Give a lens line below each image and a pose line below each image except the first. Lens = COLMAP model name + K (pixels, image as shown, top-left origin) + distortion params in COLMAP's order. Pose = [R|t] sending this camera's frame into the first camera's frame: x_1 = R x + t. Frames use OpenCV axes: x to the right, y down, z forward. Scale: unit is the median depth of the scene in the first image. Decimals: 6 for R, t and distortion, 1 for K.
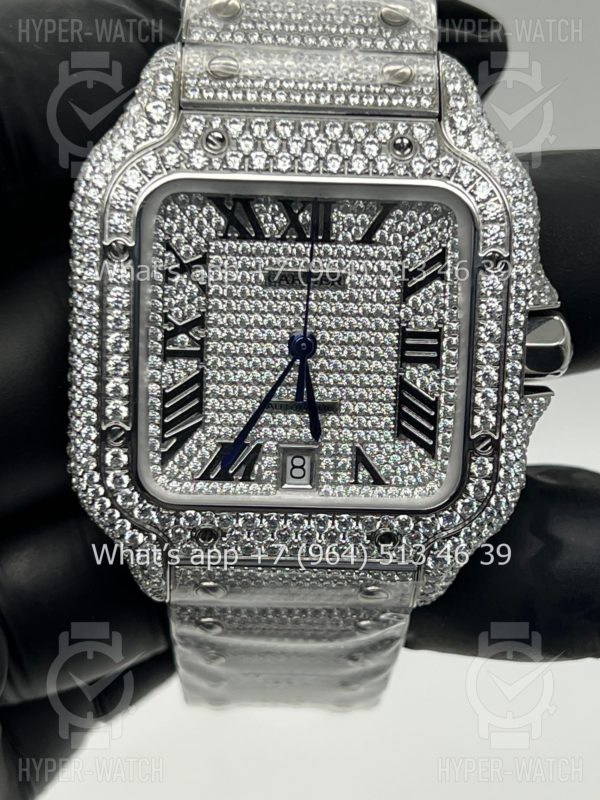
lens RADIAL K [[1961.3, 0, 314.5], [0, 1961.3, 419.6], [0, 0, 1]] dist [0.257575, 0.000000]
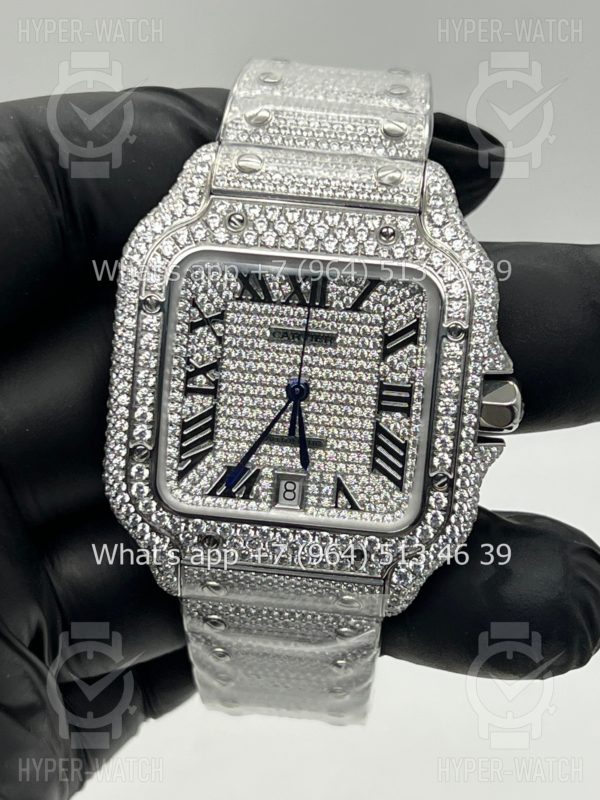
lens RADIAL K [[1961.3, 0, 293.5], [0, 1961.3, 400.4], [0, 0, 1]] dist [0.257575, 0.000000]
pose [[0.993041, 0.064632, -0.098448, 0.112024], [-0.069793, 0.996312, -0.049907, 0.029505], [0.094859, 0.056431, 0.993890, -0.214082]]
